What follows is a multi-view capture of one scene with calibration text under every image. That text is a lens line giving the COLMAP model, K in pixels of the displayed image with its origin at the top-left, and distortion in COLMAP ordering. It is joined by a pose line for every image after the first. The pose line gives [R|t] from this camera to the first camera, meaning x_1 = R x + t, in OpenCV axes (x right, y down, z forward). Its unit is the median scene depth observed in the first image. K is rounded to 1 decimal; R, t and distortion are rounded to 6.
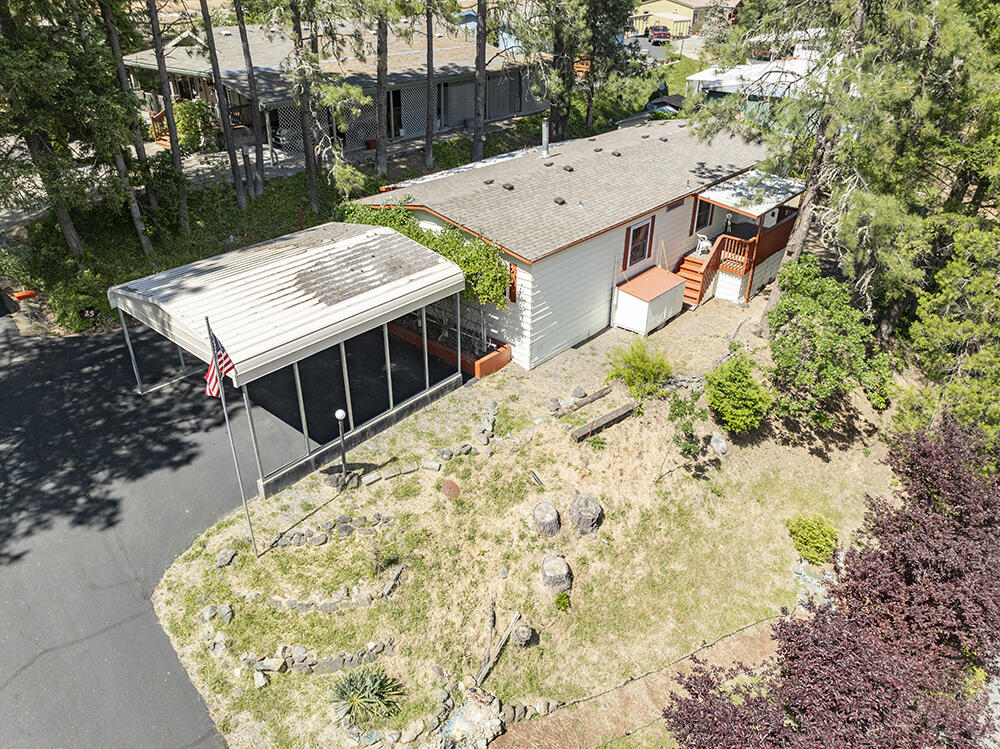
lens RADIAL K [[720.8, 0, 500.0], [0, 720.8, 374.5], [0, 0, 1]] dist [-0.026494, -0.011313]
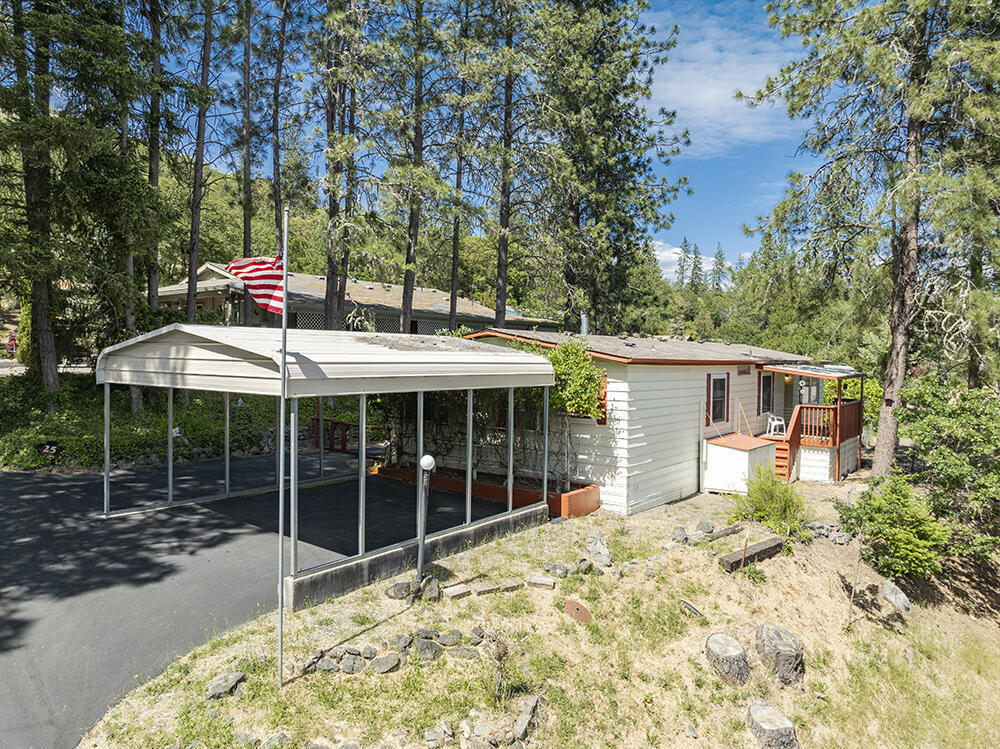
lens RADIAL K [[720.8, 0, 500.0], [0, 720.8, 374.5], [0, 0, 1]] dist [-0.026494, -0.011313]
pose [[0.996708, 0.009331, 0.080531, -0.187884], [0.031846, 0.868441, -0.494769, 0.286034], [-0.074554, 0.495705, 0.865285, 0.333667]]
